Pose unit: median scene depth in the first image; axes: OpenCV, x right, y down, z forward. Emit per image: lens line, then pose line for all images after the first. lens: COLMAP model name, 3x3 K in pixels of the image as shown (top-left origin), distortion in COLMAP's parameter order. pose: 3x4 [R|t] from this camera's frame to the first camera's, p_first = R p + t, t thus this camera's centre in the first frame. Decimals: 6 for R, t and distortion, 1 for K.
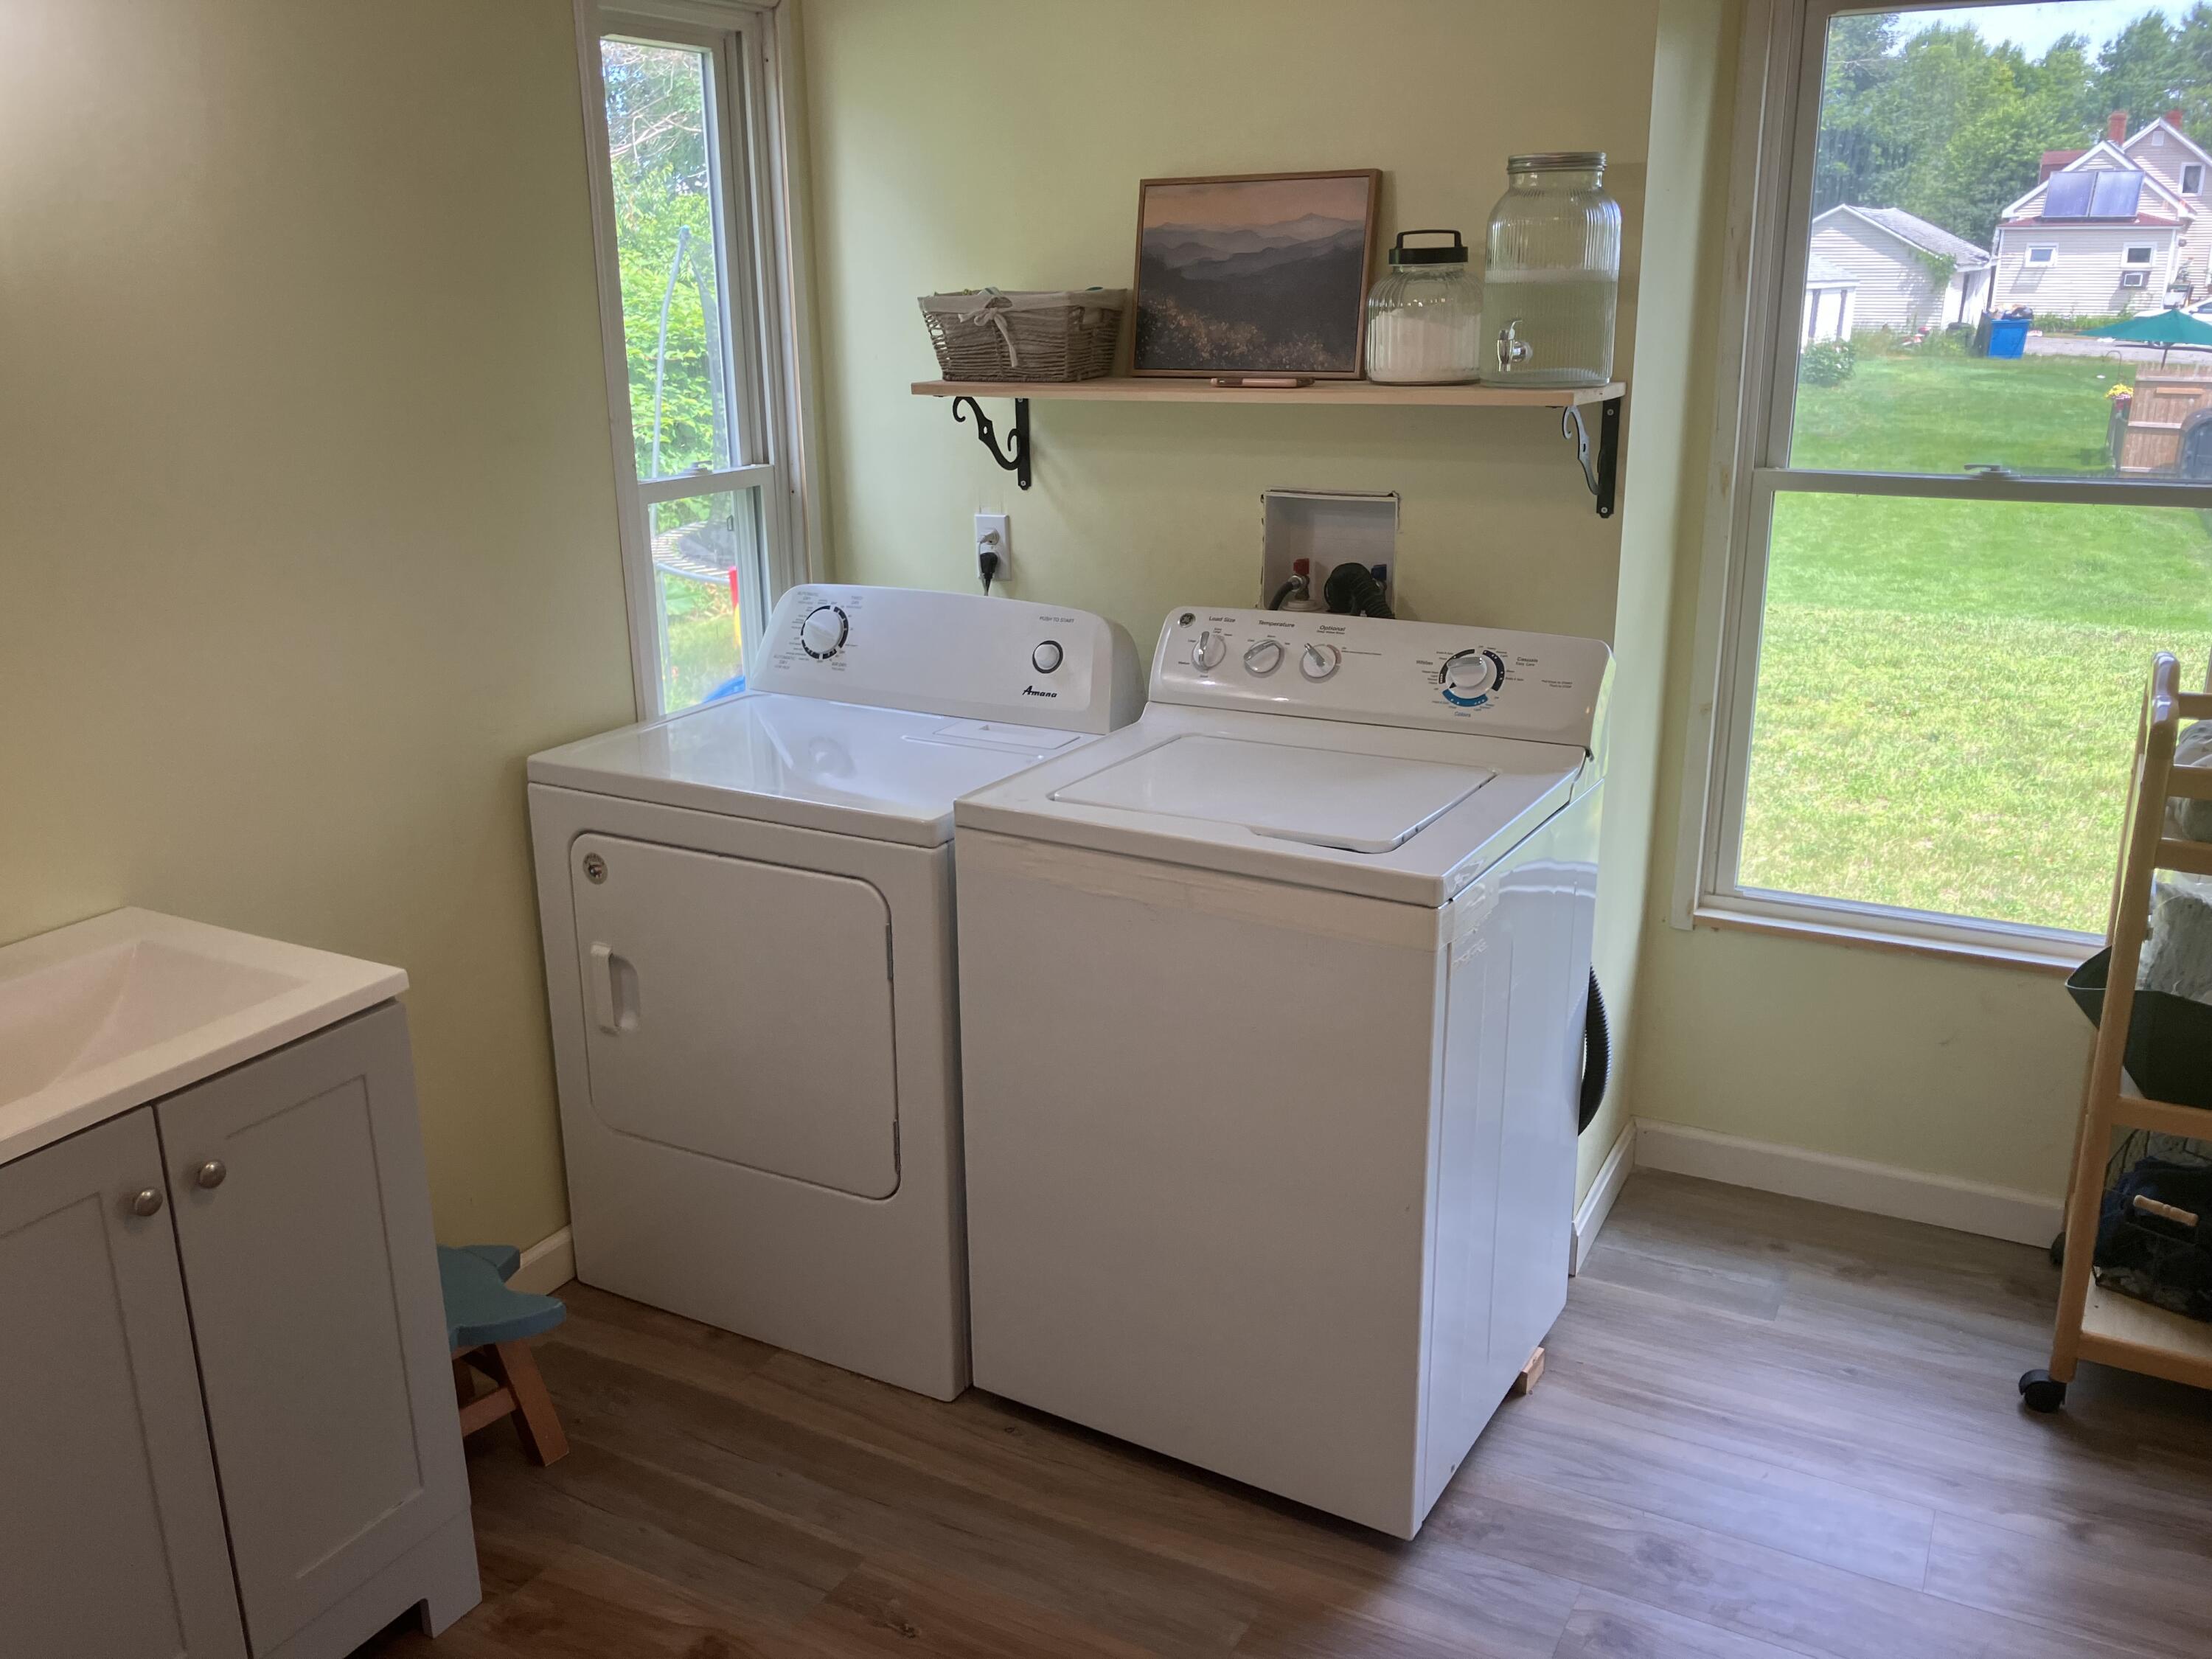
lens RADIAL K [[1845.4, 0, 1091.9], [0, 1845.4, 835.8], [0, 0, 1]] dist [0.008905, -0.005209]
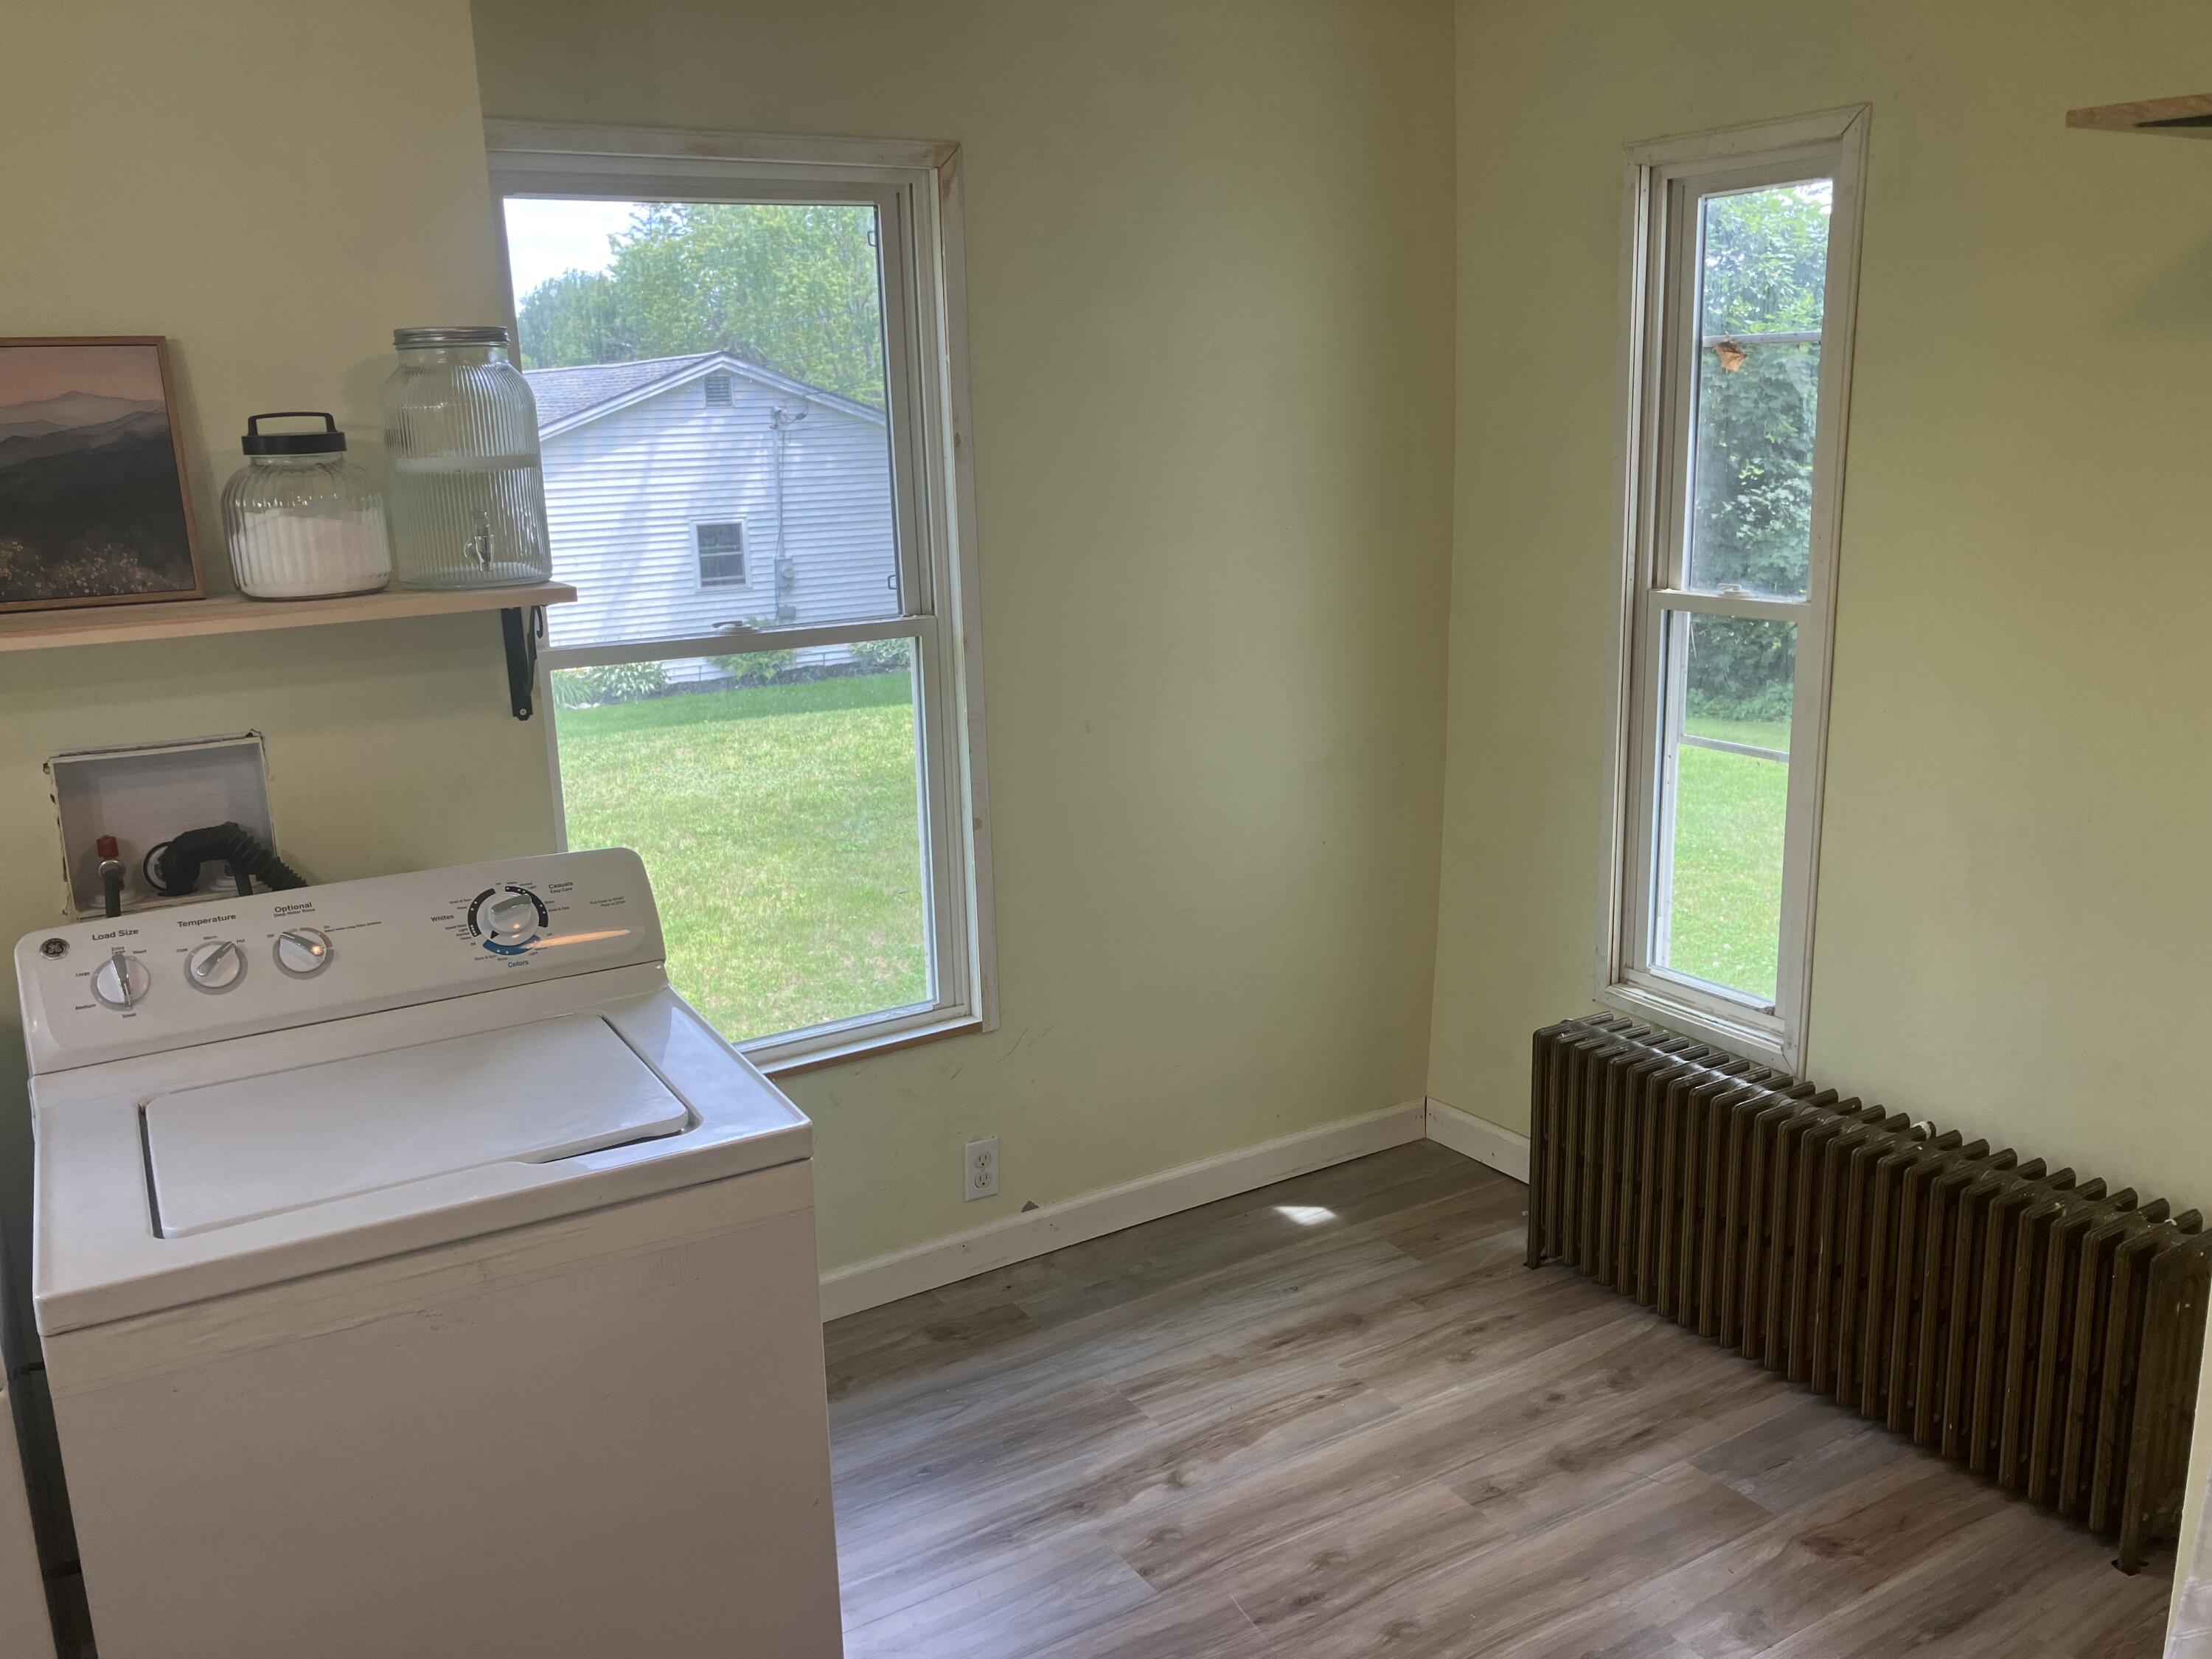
lens RADIAL K [[1828.8, 0, 1102.5], [0, 1828.8, 843.3], [0, 0, 1]] dist [0.028882, -0.013151]
pose [[0.502725, -0.207716, 0.839120, -0.350998], [0.273016, 0.959169, 0.073867, -0.103206], [-0.820201, 0.191958, 0.538908, 0.291737]]
